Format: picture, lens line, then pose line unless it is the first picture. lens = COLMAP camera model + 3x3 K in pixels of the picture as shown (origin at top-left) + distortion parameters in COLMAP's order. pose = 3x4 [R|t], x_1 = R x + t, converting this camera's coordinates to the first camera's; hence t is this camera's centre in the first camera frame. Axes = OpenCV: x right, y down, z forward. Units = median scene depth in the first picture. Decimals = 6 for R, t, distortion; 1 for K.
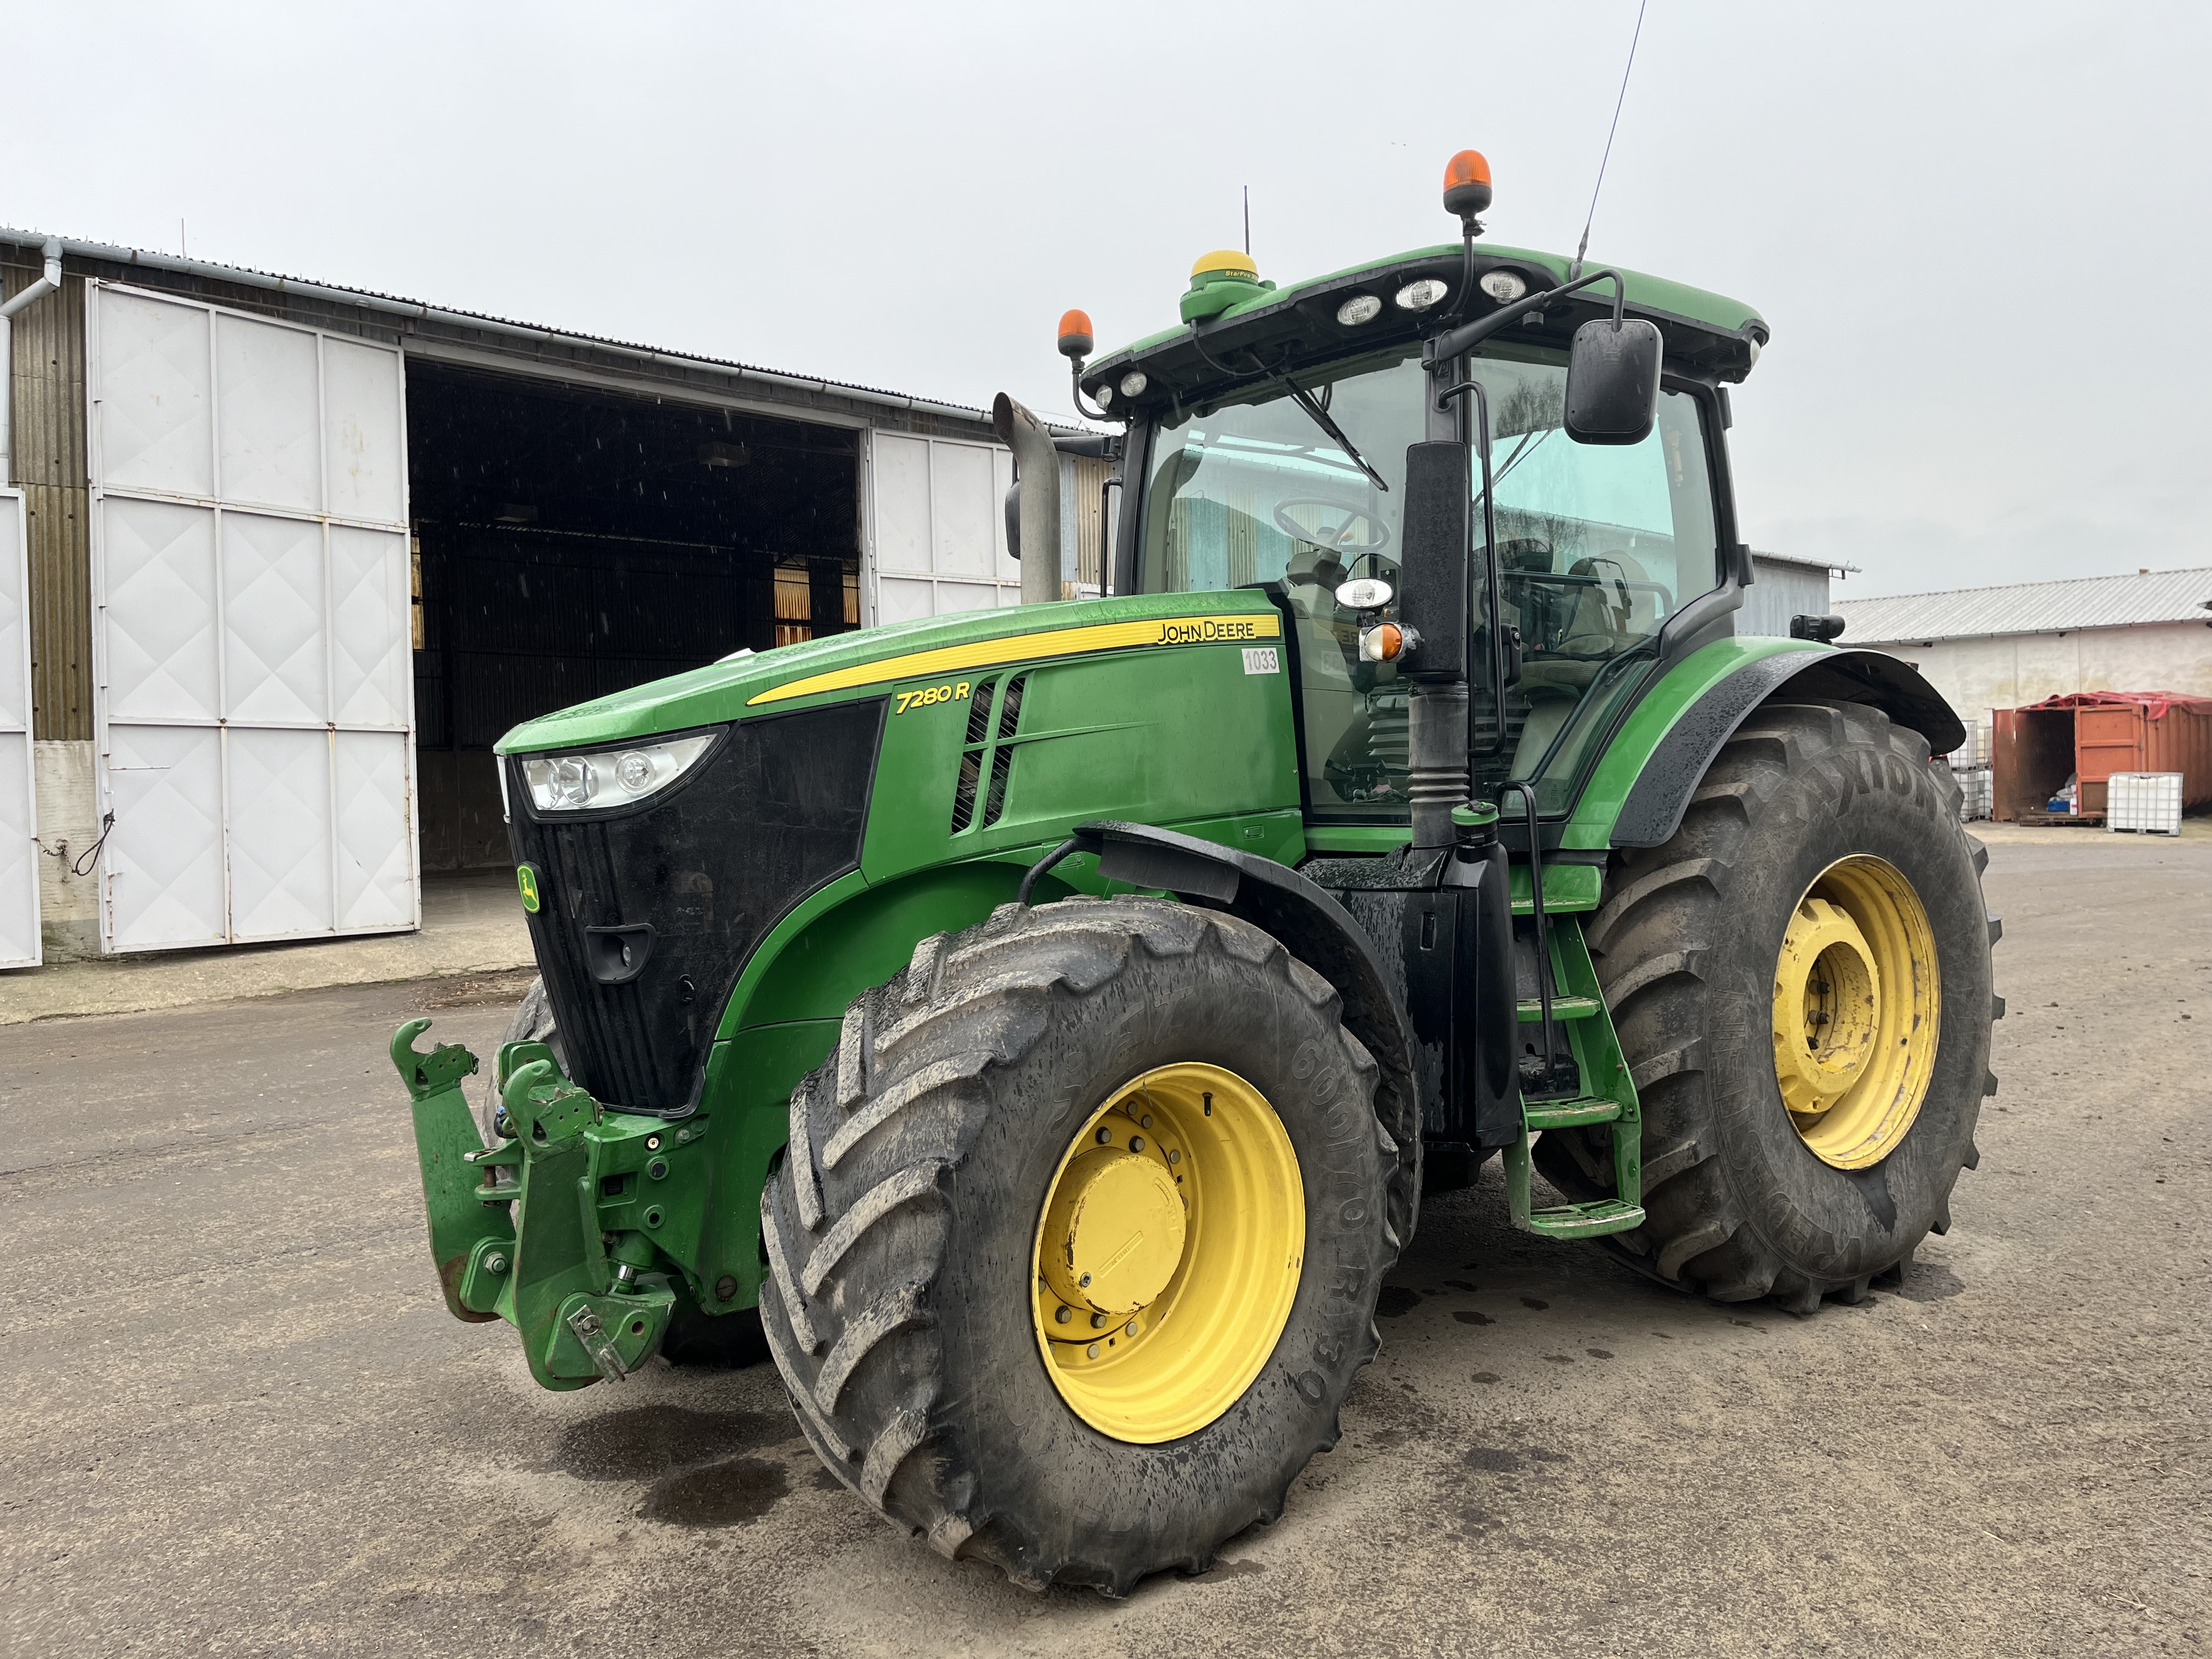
lens RADIAL K [[1690.0, 0, 1104.2], [0, 1690.0, 821.5], [0, 0, 1]] dist [0.063562, -0.078917]
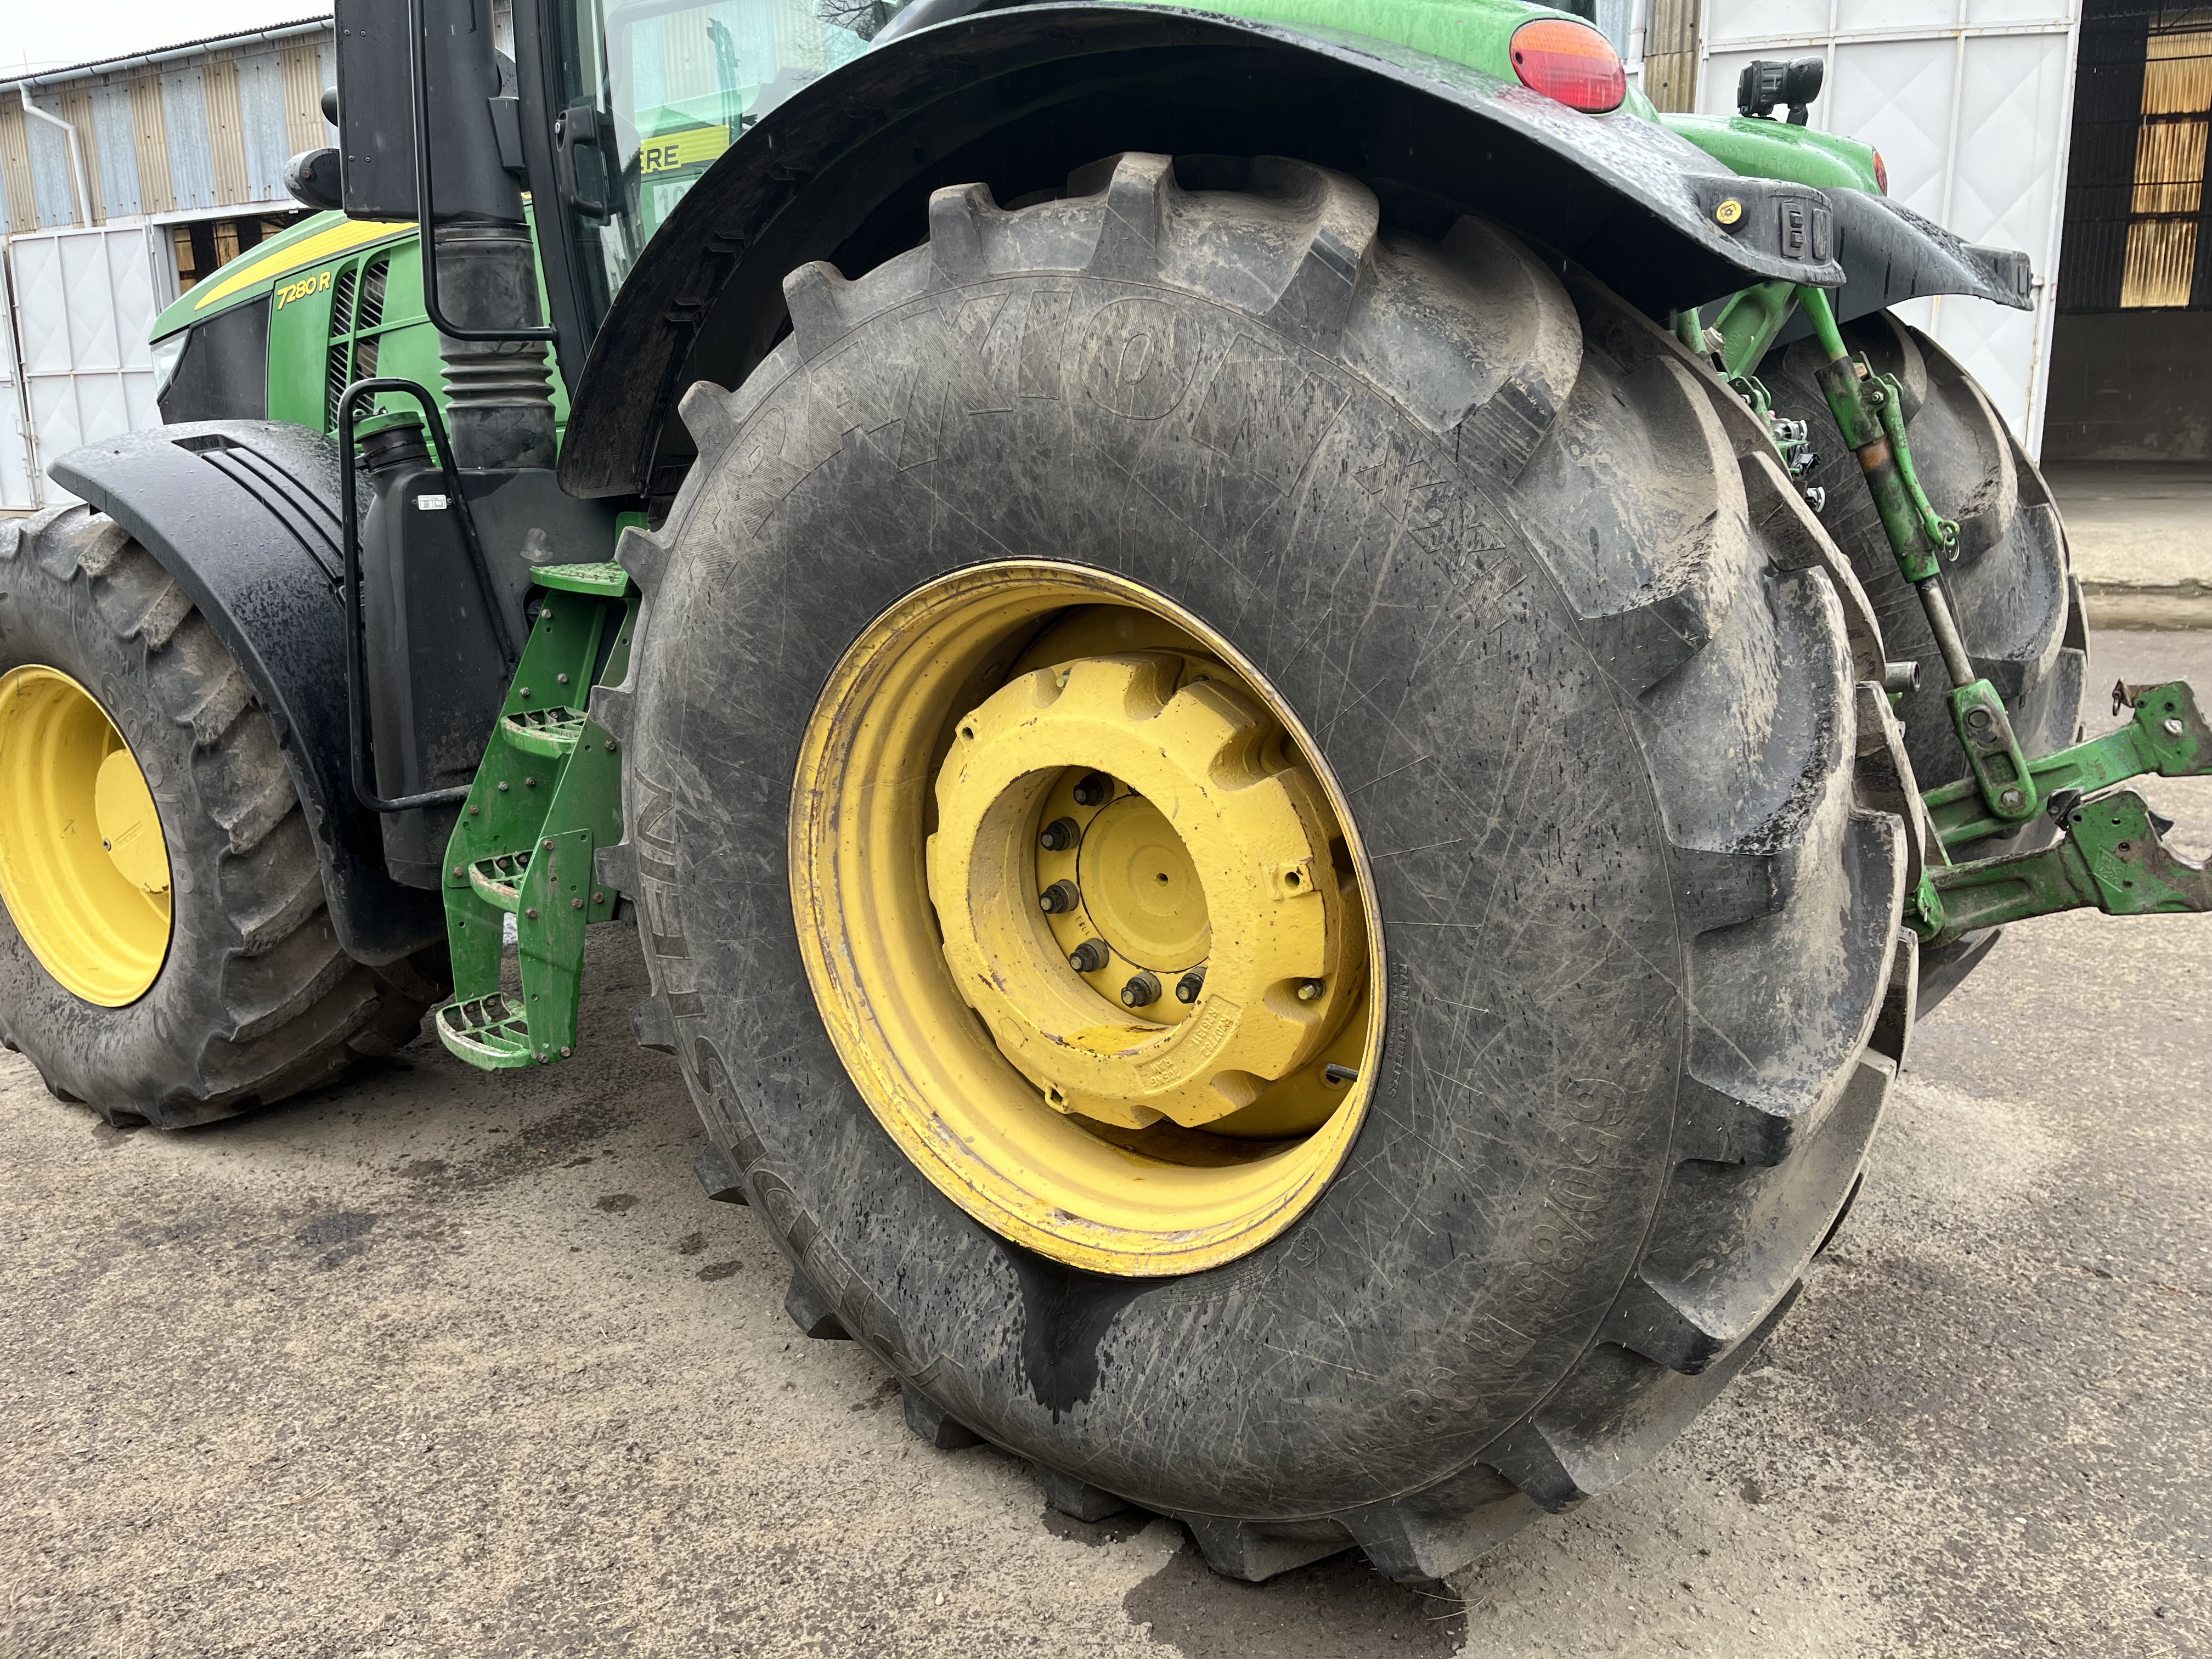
lens RADIAL K [[1690.0, 0, 1122.8], [0, 1690.0, 815.5], [0, 0, 1]] dist [0.063562, -0.078917]
pose [[0.306659, 0.241857, -0.920579, 1.172485], [-0.009557, 0.967912, 0.251109, -0.033566], [0.951772, -0.068207, 0.299130, 1.250929]]
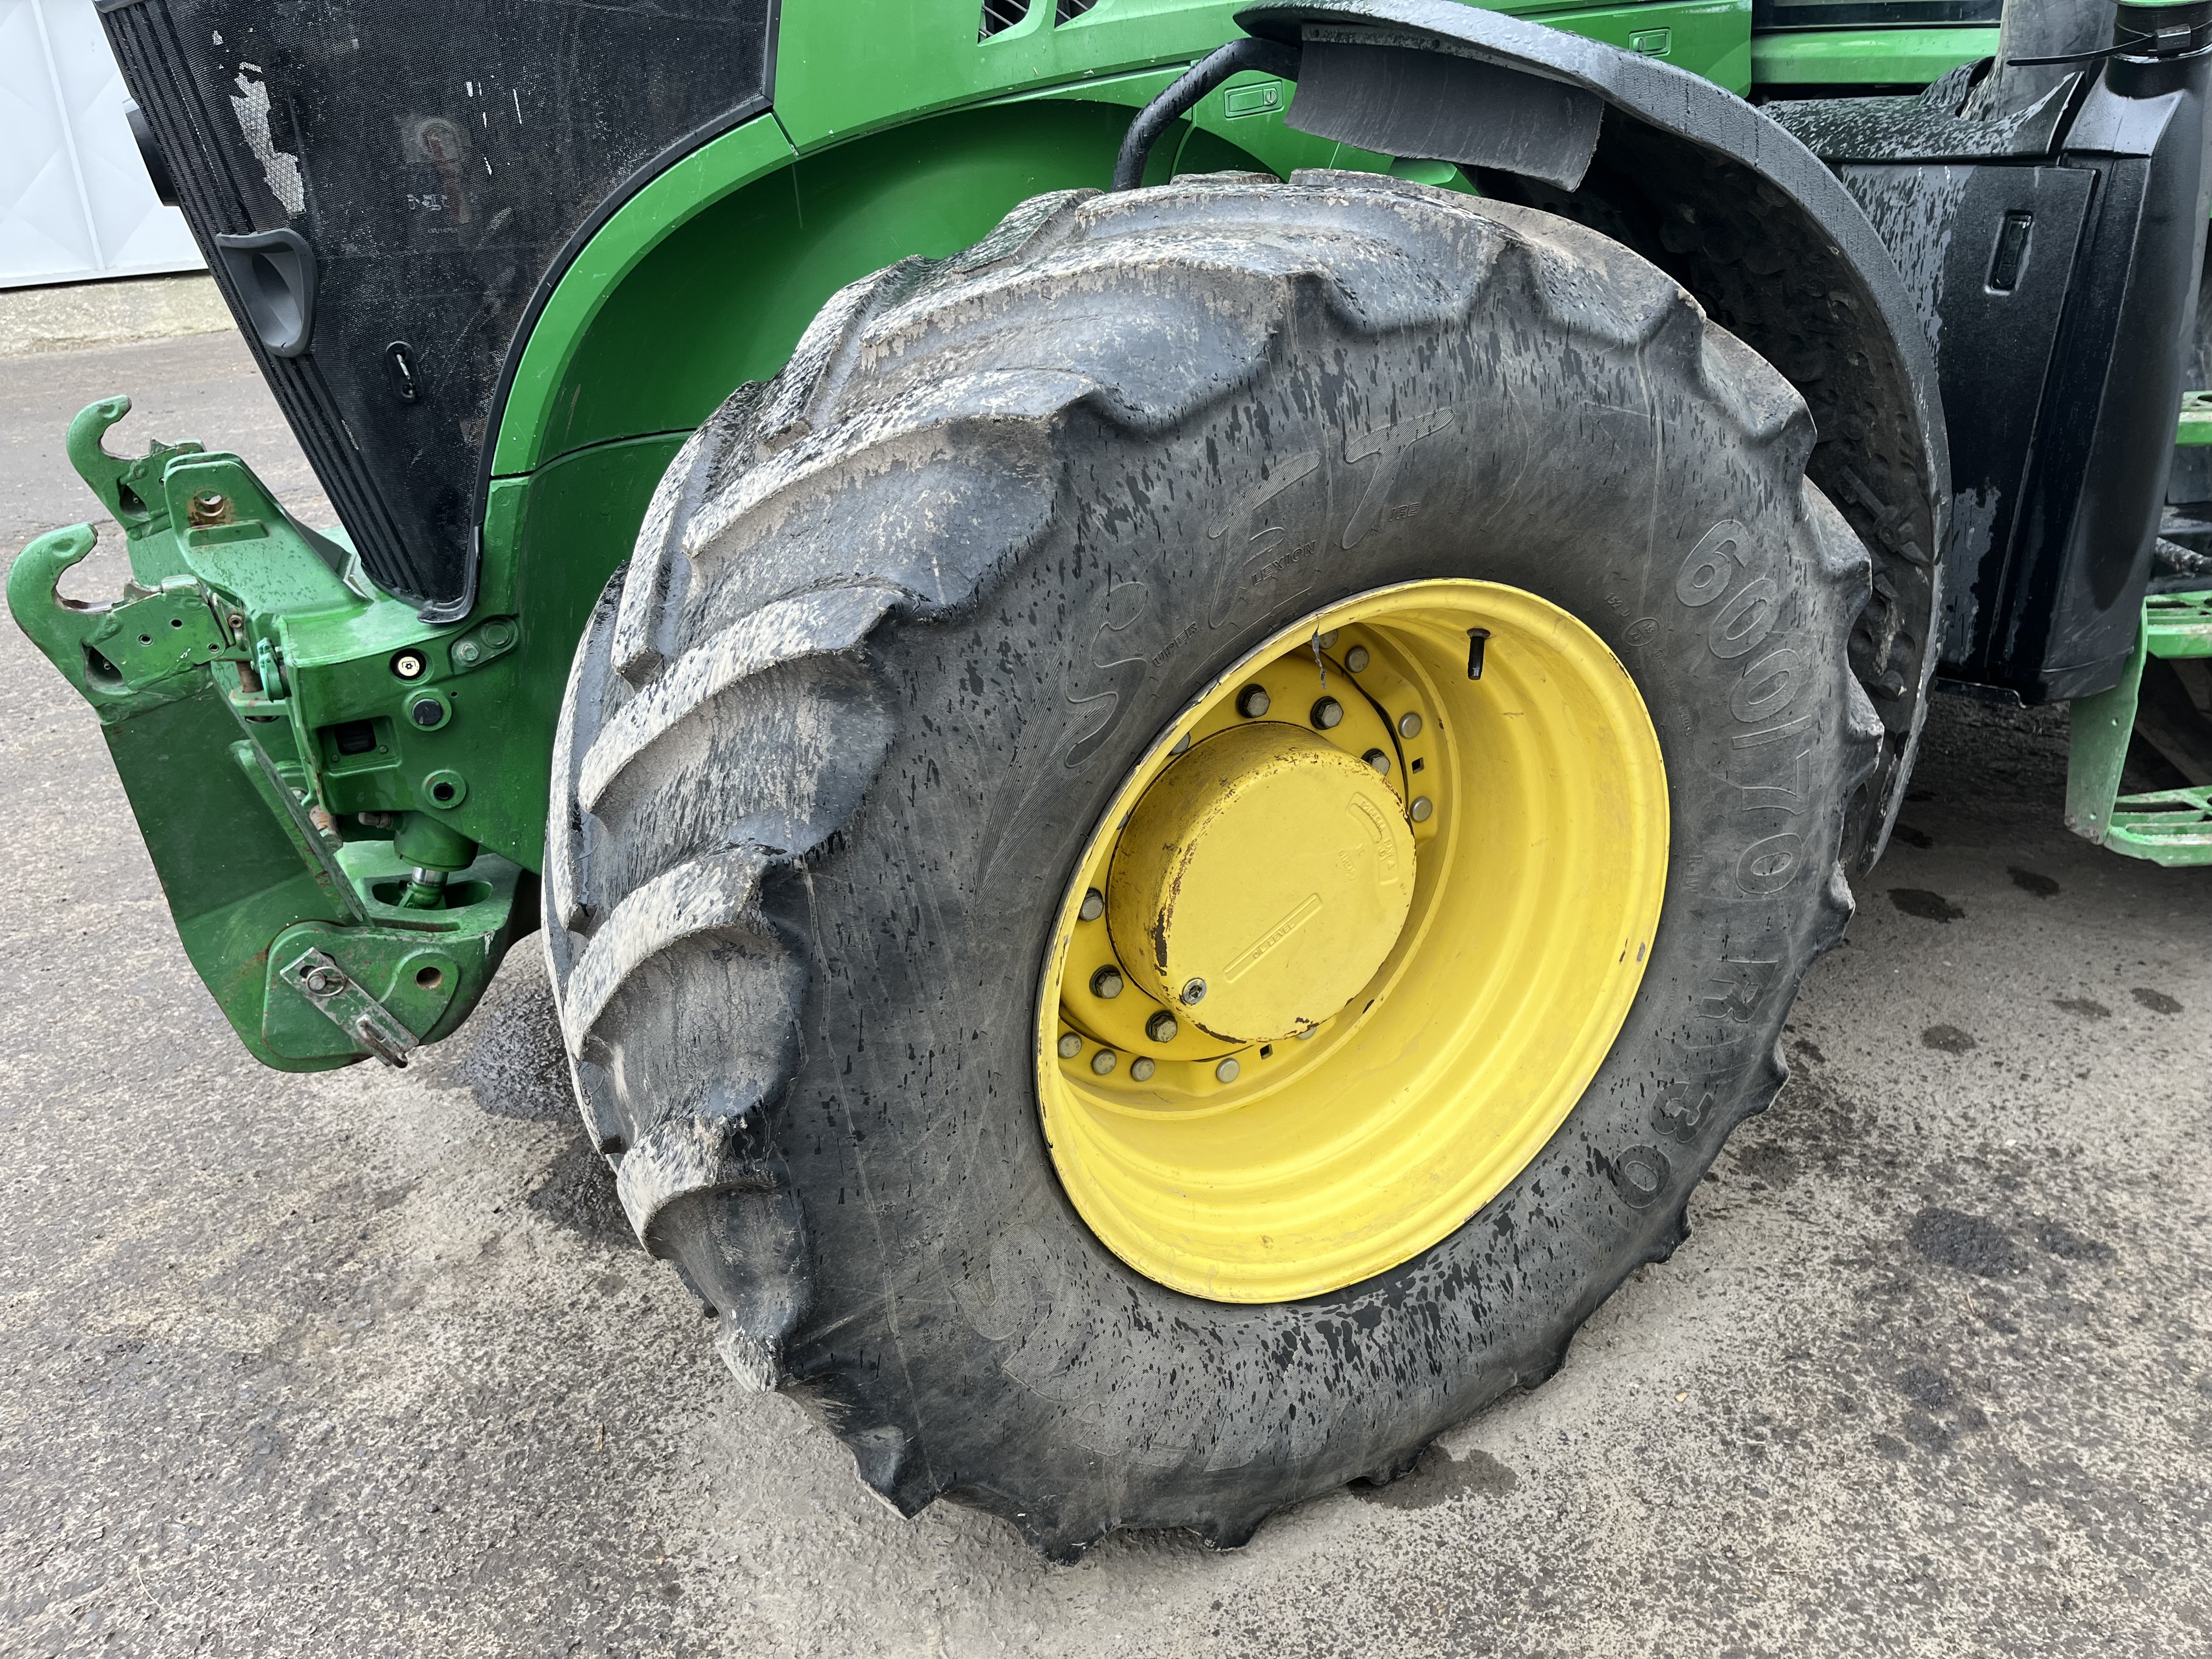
lens RADIAL K [[1690.0, 0, 1108.5], [0, 1690.0, 808.1], [0, 0, 1]] dist [0.063562, -0.078917]
pose [[0.980810, 0.068308, -0.182609, 0.049584], [0.006619, 0.924410, 0.381342, 0.028253], [0.194854, -0.375233, 0.906219, 0.541563]]
